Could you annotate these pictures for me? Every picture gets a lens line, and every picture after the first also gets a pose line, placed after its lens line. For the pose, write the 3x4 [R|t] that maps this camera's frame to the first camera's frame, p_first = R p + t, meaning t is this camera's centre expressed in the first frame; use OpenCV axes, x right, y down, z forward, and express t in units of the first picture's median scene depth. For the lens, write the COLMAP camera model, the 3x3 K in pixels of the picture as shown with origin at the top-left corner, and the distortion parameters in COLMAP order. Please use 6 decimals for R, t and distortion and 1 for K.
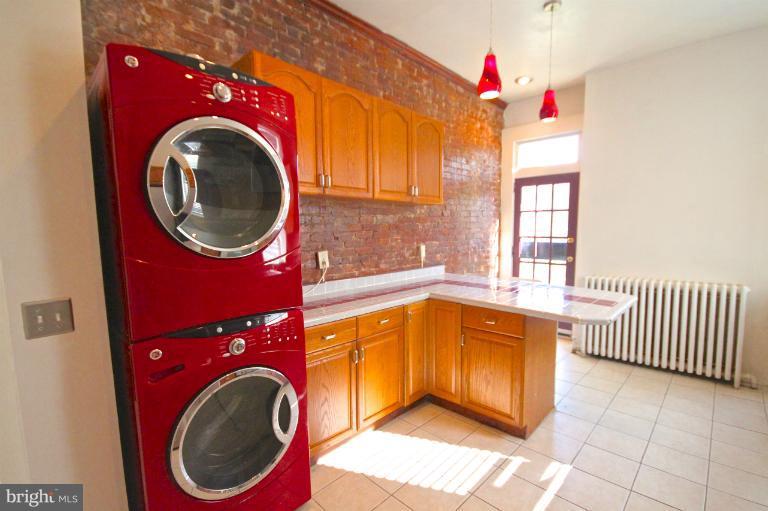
lens RADIAL K [[353.7, 0, 384.4], [0, 353.7, 259.7], [0, 0, 1]] dist [-0.003125, -0.000478]
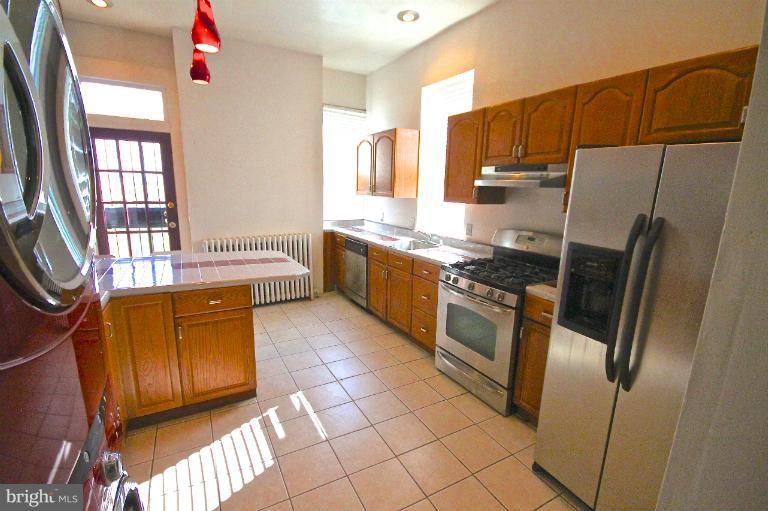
lens RADIAL K [[353.7, 0, 384.4], [0, 353.7, 259.7], [0, 0, 1]] dist [-0.003125, -0.000478]
pose [[0.265631, -0.171156, 0.948760, -0.263294], [0.053136, 0.985218, 0.162856, -0.035807], [-0.962609, 0.007154, 0.270799, 0.183547]]
